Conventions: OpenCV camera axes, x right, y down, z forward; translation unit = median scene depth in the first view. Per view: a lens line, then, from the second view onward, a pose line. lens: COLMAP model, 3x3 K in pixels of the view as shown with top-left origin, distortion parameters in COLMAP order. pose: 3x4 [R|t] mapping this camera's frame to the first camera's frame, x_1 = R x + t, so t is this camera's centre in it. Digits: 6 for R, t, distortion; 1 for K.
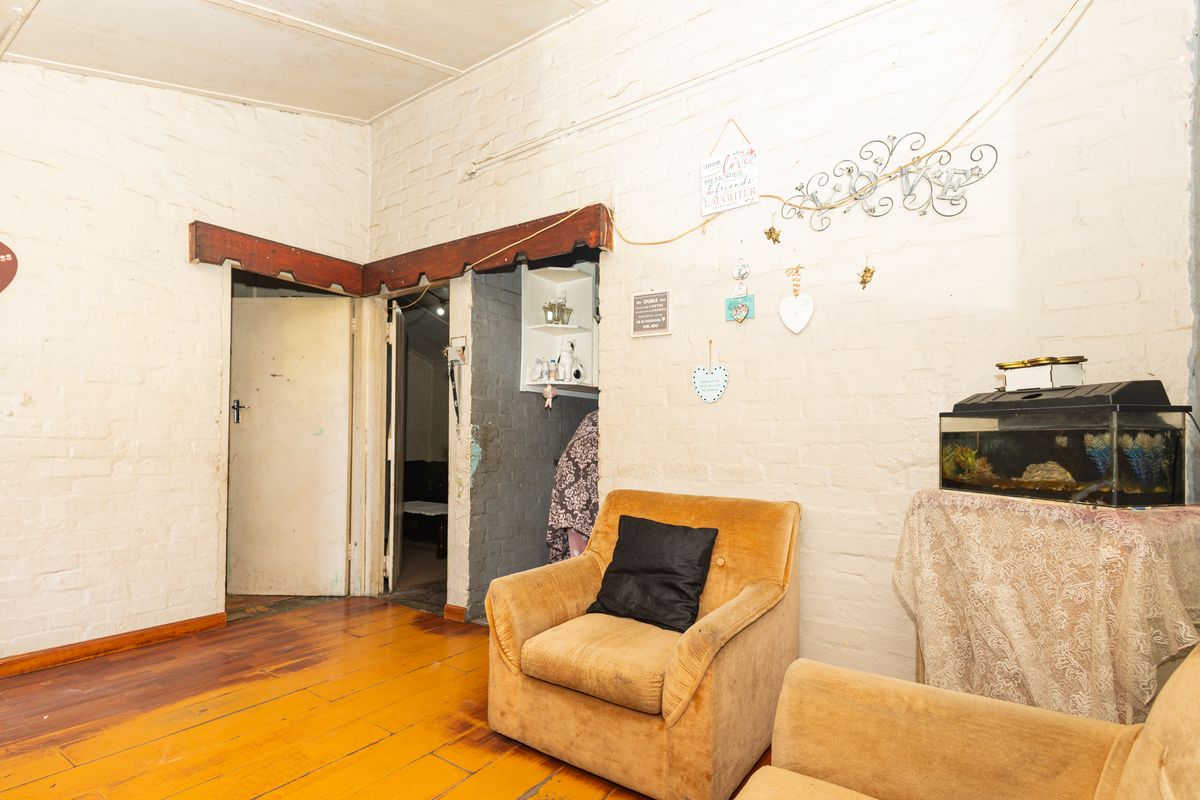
lens RADIAL K [[570.6, 0, 602.4], [0, 570.6, 437.1], [0, 0, 1]] dist [0.003120, 0.000301]
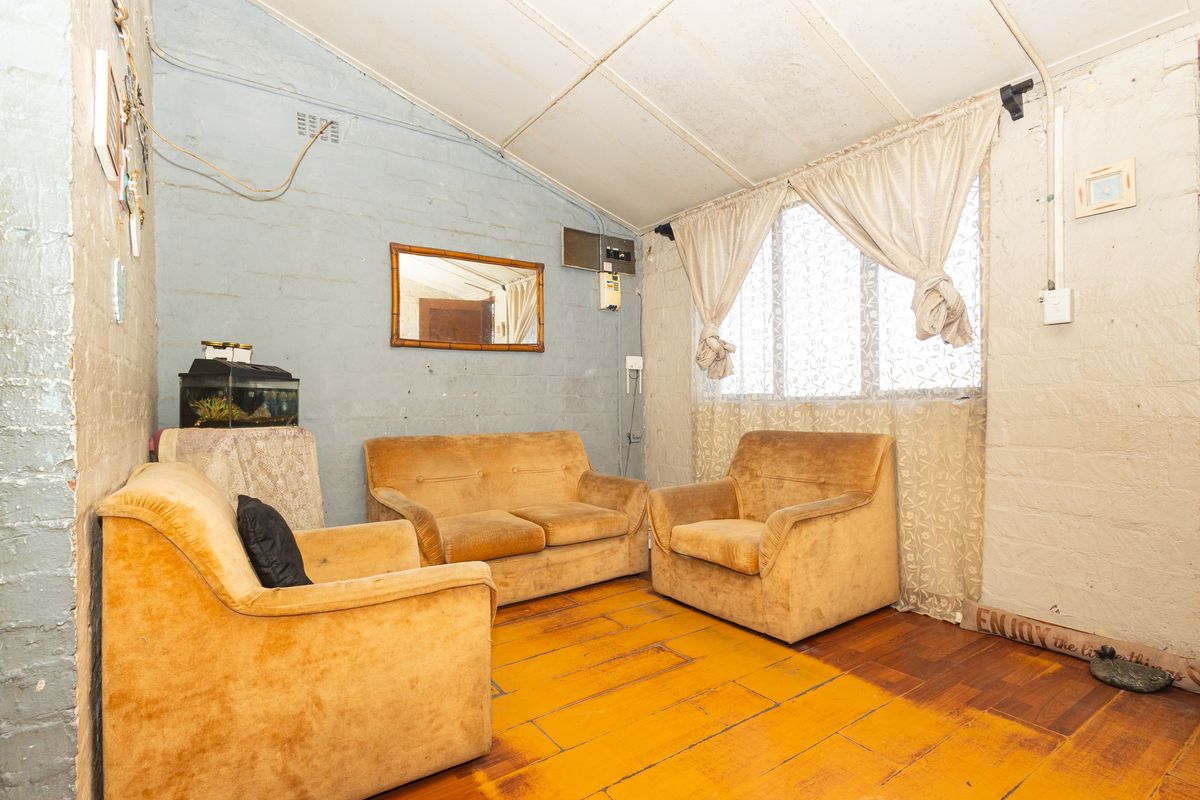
lens RADIAL K [[552.4, 0, 601.4], [0, 552.4, 387.3], [0, 0, 1]] dist [0.003776, 0.000575]
pose [[-0.934465, 0.006765, 0.355992, -0.582489], [-0.008999, 0.999051, -0.042609, 0.034436], [-0.355942, -0.043020, -0.933517, 1.584887]]
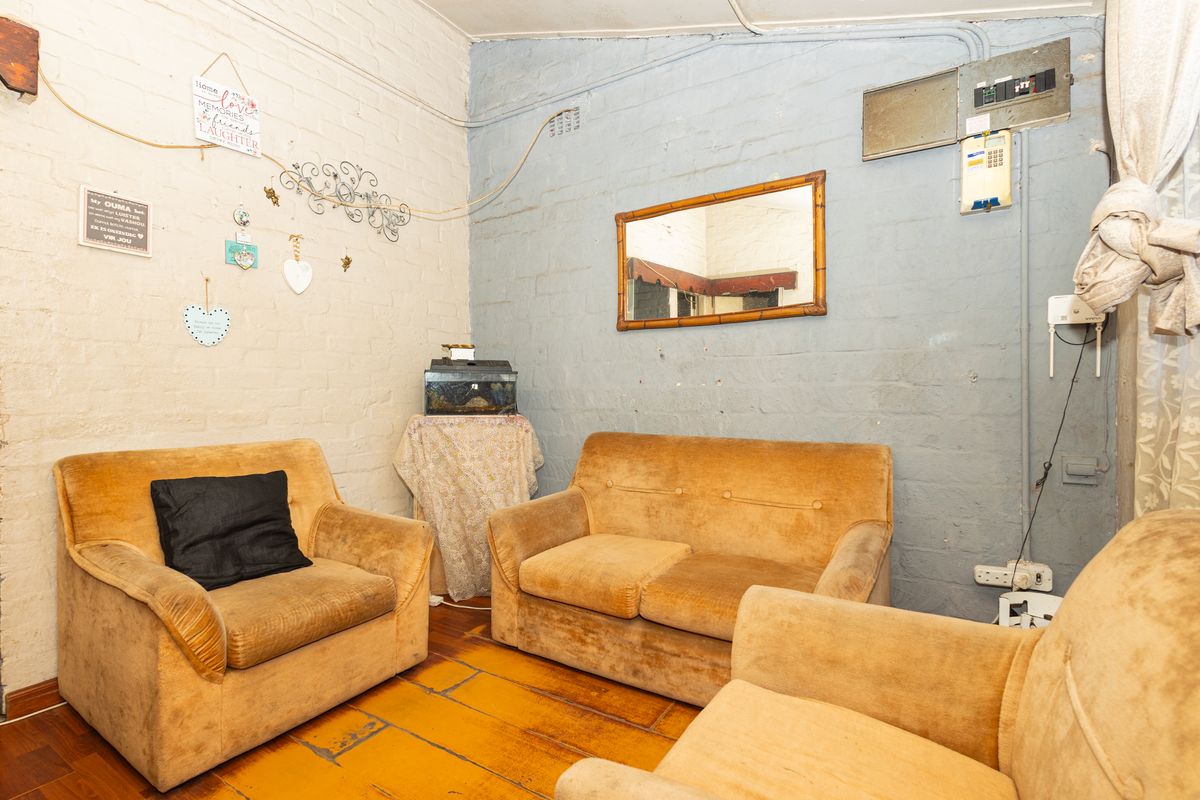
lens RADIAL K [[552.4, 0, 601.4], [0, 552.4, 387.3], [0, 0, 1]] dist [0.003776, 0.000575]
pose [[-0.045585, -0.011403, 0.998895, -0.861555], [-0.014318, 0.999840, 0.010760, -0.013298], [-0.998858, -0.013812, -0.045741, 0.463105]]
